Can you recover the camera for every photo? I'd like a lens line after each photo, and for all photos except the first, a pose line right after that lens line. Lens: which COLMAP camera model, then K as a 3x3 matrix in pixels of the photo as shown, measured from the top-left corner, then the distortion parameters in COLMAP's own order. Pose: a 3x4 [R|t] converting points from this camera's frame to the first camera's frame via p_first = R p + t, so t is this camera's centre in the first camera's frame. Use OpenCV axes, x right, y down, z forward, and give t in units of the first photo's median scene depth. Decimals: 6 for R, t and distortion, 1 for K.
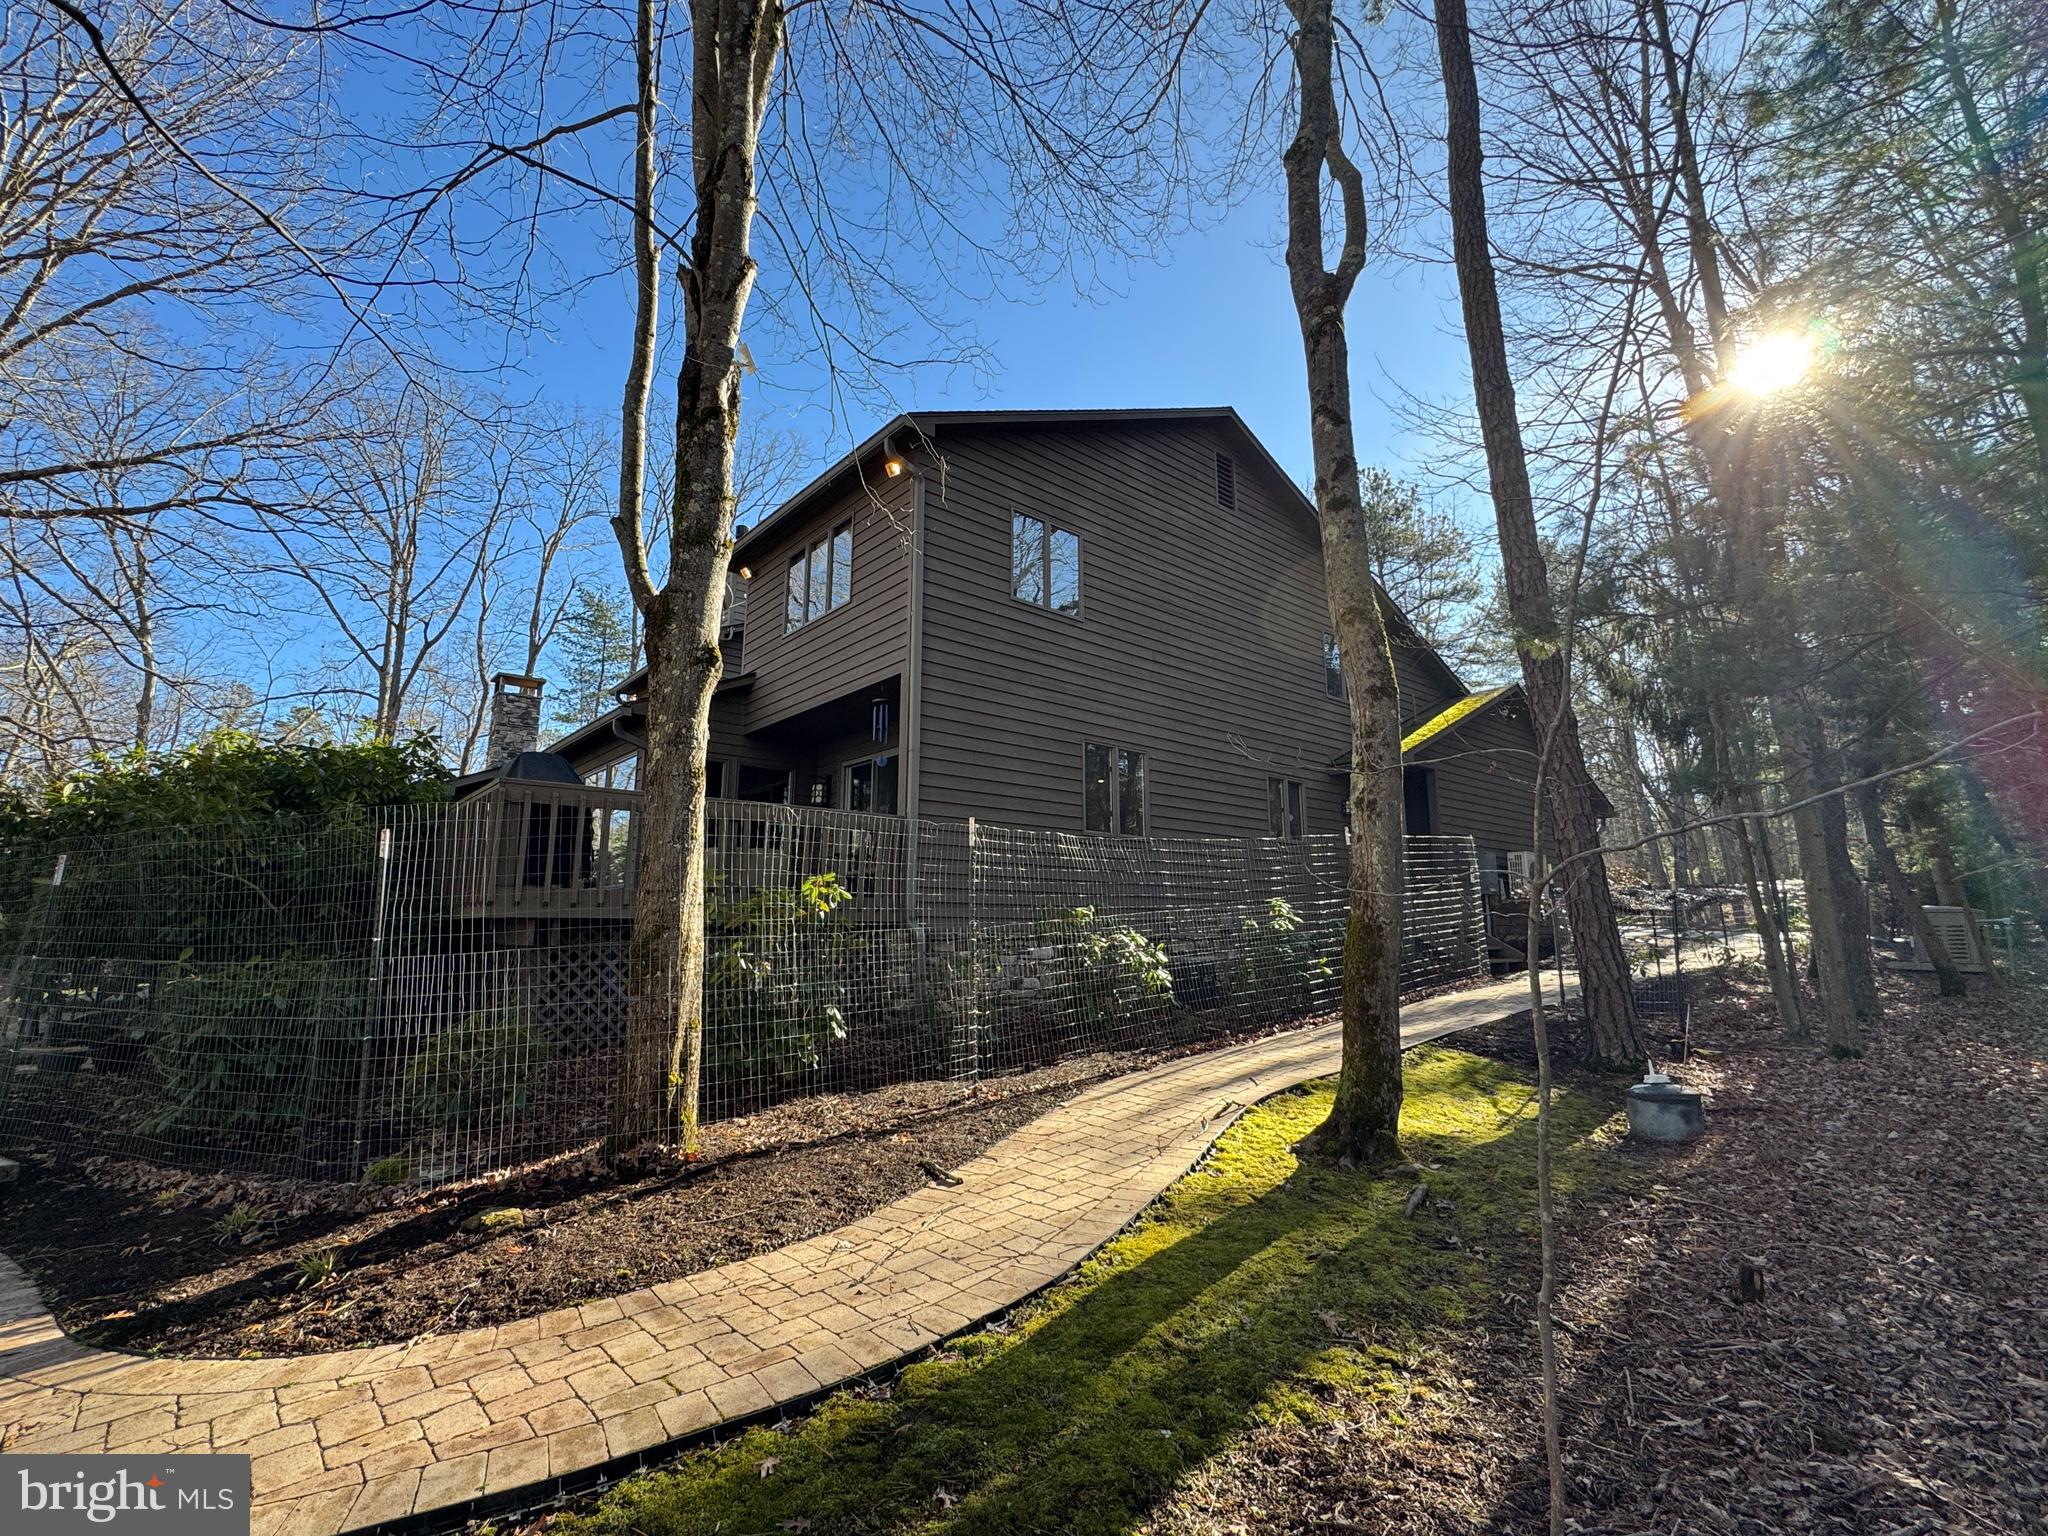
lens RADIAL K [[914.8, 0, 1024.0], [0, 914.8, 768.0], [0, 0, 1]] dist [-0.003477, 0.000461]
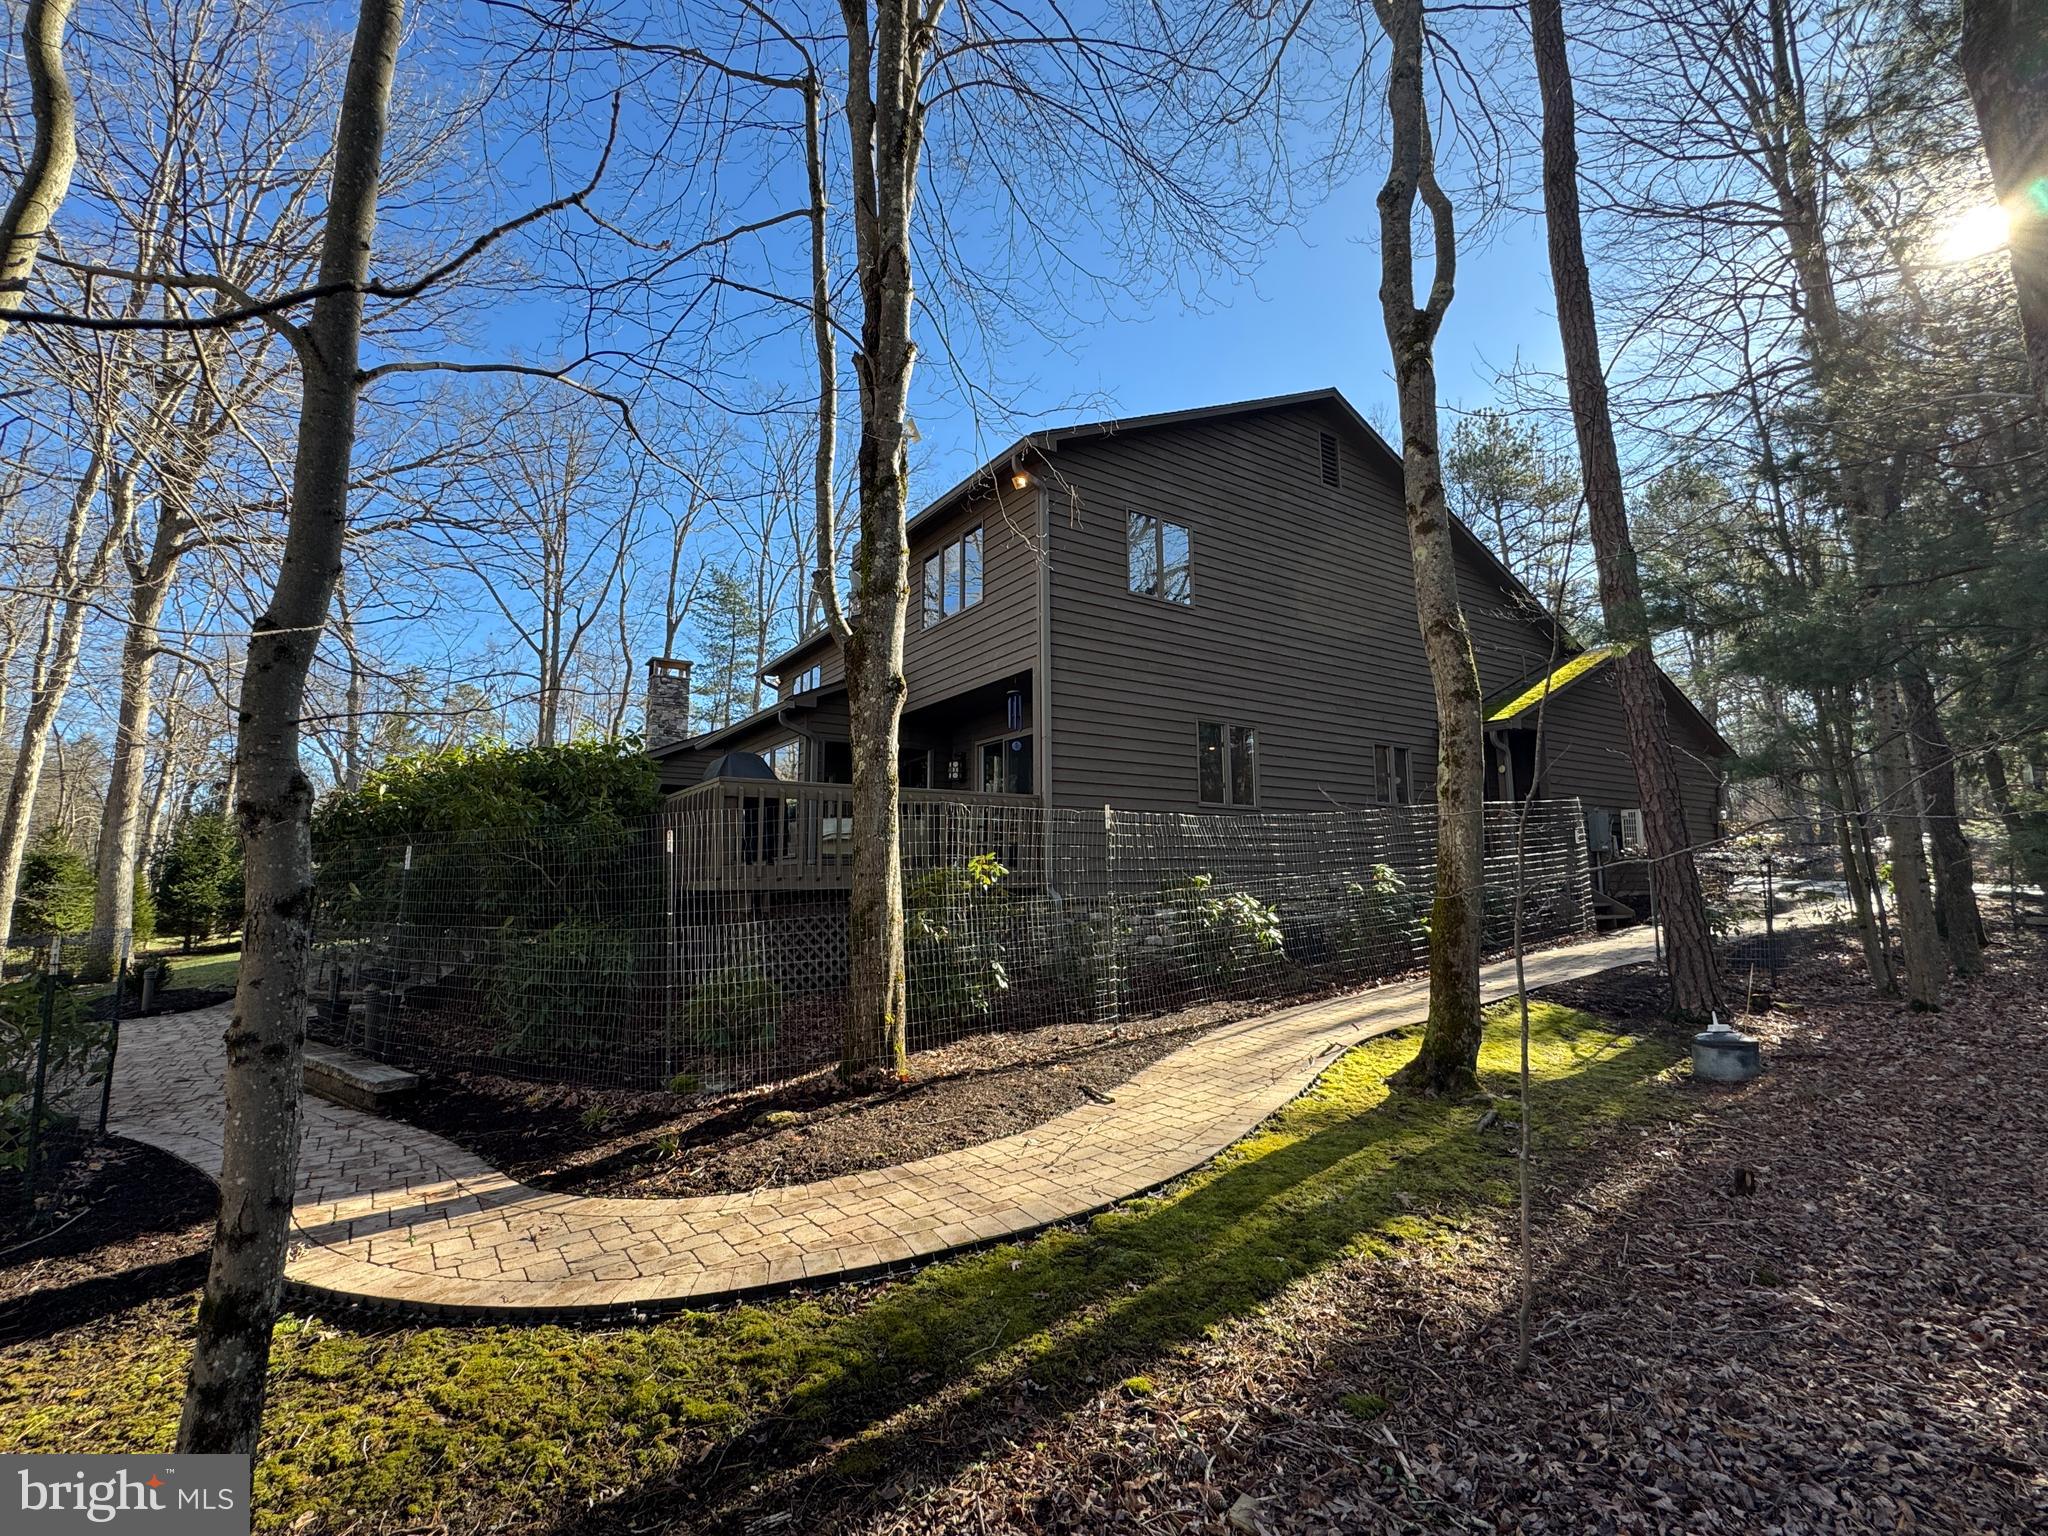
lens RADIAL K [[914.8, 0, 1024.0], [0, 914.8, 768.0], [0, 0, 1]] dist [-0.003477, 0.000461]
pose [[0.993183, -0.021247, -0.114615, -0.029245], [0.027264, 0.998317, 0.051186, -0.061091], [0.113335, -0.053962, 0.992090, -0.196982]]
